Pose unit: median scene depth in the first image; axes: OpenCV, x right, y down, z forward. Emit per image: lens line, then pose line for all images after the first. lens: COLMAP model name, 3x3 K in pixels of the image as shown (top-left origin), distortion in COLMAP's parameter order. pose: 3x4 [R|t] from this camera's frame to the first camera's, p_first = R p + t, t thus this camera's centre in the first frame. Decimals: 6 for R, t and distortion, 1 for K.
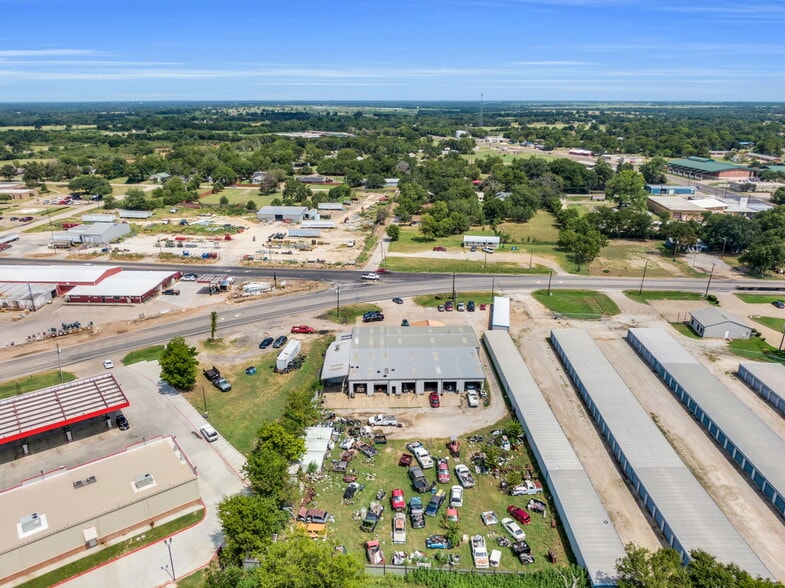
lens RADIAL K [[561.1, 0, 392.5], [0, 561.1, 294.0], [0, 0, 1]] dist [0.040017, -0.064451]
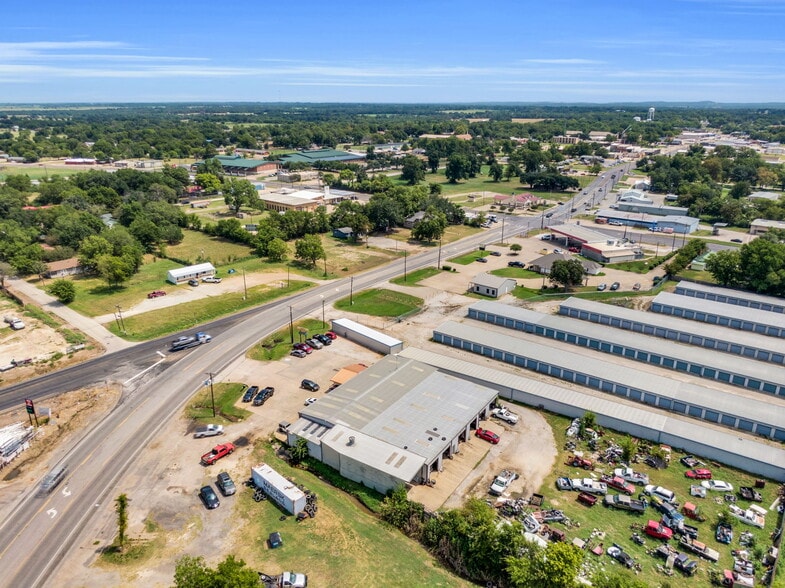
lens RADIAL K [[561.1, 0, 392.5], [0, 561.1, 294.0], [0, 0, 1]] dist [0.040017, -0.064451]
pose [[0.572774, -0.266437, 0.775204, -0.443889], [0.268404, 0.954528, 0.129755, -0.126986], [-0.774525, 0.133747, 0.618241, 0.363526]]
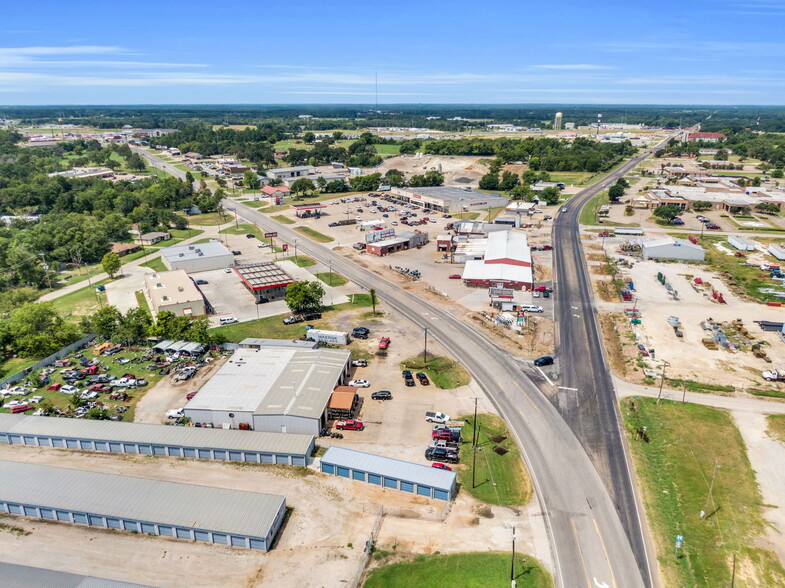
lens RADIAL K [[558.8, 0, 395.1], [0, 558.8, 304.7], [0, 0, 1]] dist [0.044548, -0.066140]
pose [[-0.144812, 0.338960, -0.929589, 0.643513], [-0.327043, 0.870292, 0.368286, -0.320305], [0.933848, 0.357348, -0.015174, 0.890124]]
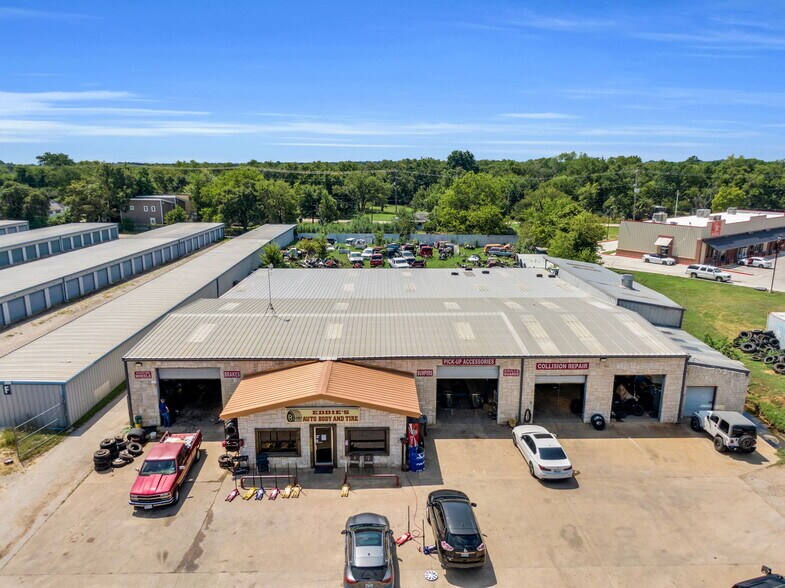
lens RADIAL K [[561.1, 0, 392.5], [0, 561.1, 294.0], [0, 0, 1]] dist [0.040017, -0.064451]
pose [[-0.999986, -0.000634, 0.005283, 0.034528], [0.002305, 0.843295, 0.537447, -0.063281], [-0.004796, 0.537451, -0.843281, 0.984126]]
